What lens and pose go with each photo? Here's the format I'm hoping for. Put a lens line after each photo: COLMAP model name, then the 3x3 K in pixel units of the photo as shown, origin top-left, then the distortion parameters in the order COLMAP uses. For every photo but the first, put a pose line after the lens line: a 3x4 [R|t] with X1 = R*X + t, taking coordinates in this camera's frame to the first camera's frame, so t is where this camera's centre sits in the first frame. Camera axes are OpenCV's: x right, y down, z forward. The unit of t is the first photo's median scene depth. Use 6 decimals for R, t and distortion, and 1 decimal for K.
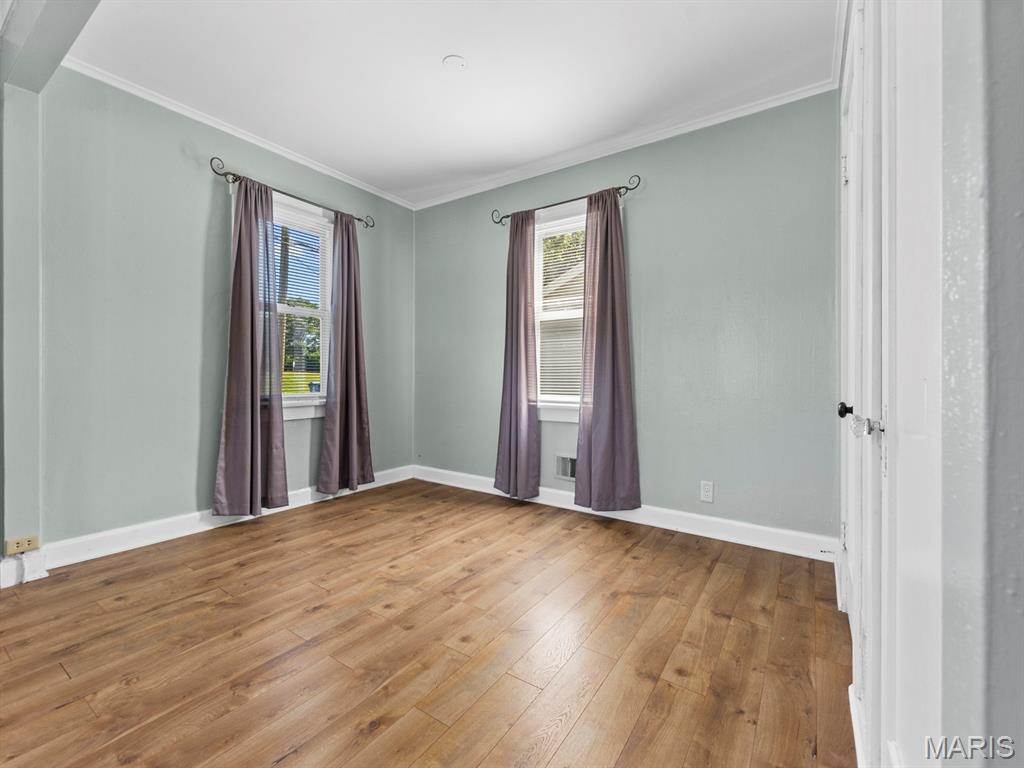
lens RADIAL K [[443.0, 0, 510.2], [0, 443.0, 377.5], [0, 0, 1]] dist [0.001648, -0.000187]
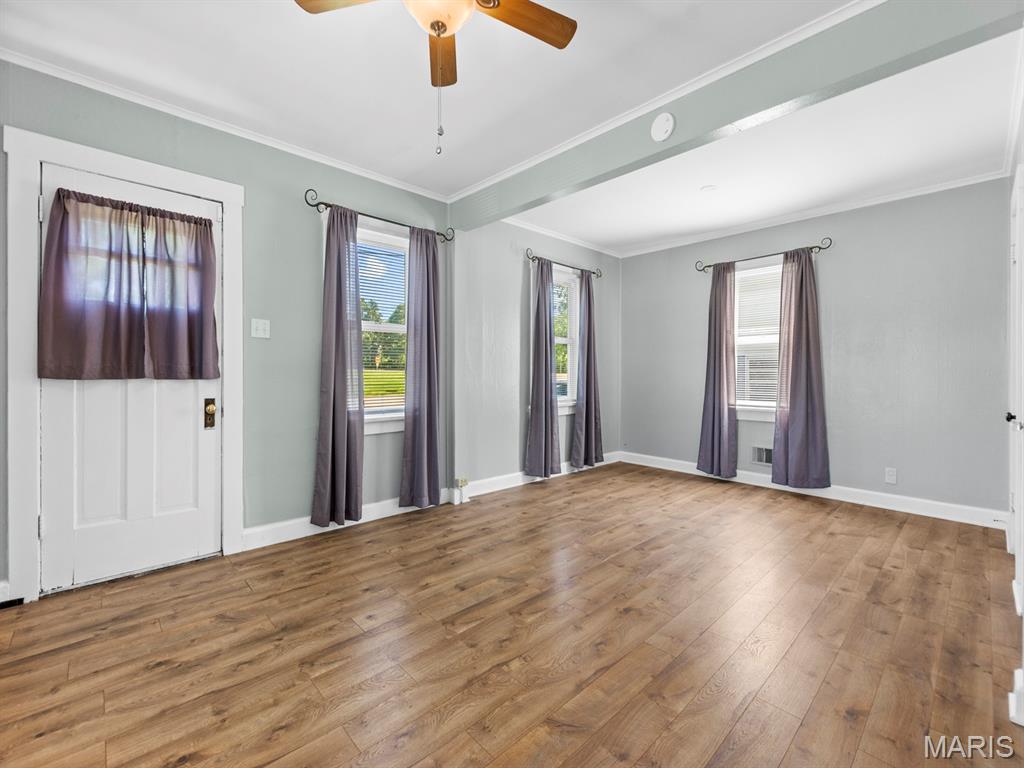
lens RADIAL K [[445.2, 0, 509.4], [0, 445.2, 375.3], [0, 0, 1]] dist [0.000796, -0.001215]
pose [[0.975706, -0.000824, -0.219084, -0.361454], [0.001223, 0.999998, 0.001682, -0.044988], [0.219083, -0.001909, 0.975704, -0.526045]]
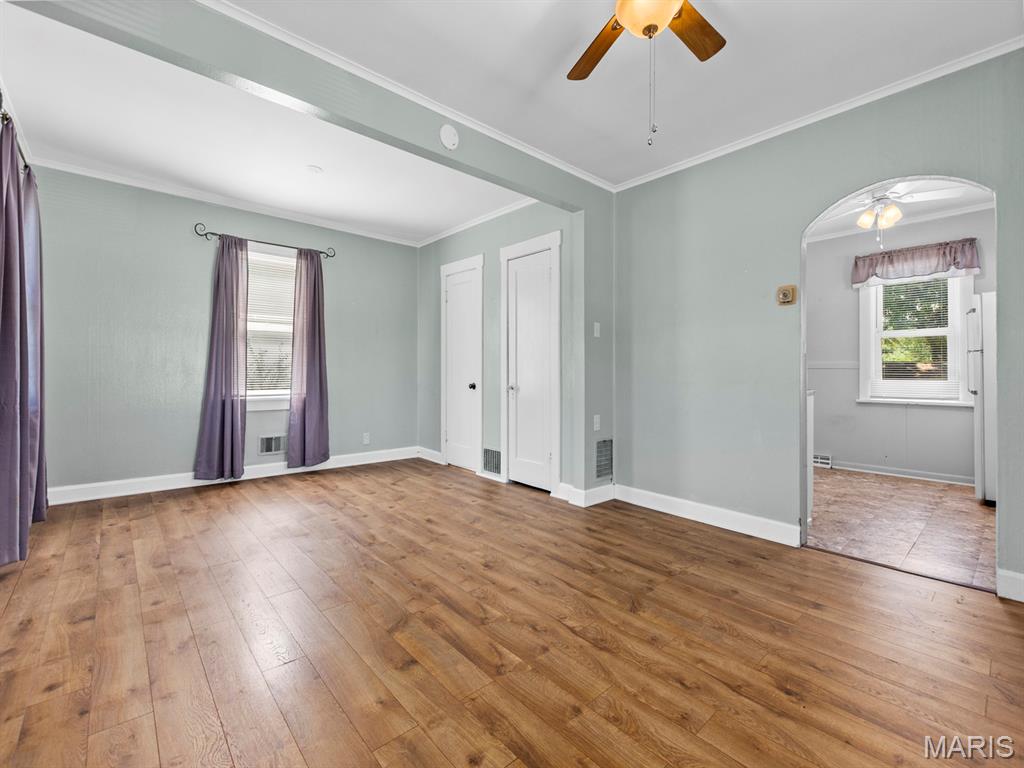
lens RADIAL K [[448.1, 0, 517.5], [0, 448.1, 370.6], [0, 0, 1]] dist [0.001308, -0.000894]
pose [[0.236381, -0.000317, 0.971660, -1.122209], [-0.000156, 1.000000, 0.000364, -0.019323], [-0.971660, -0.000238, 0.236381, -0.022722]]
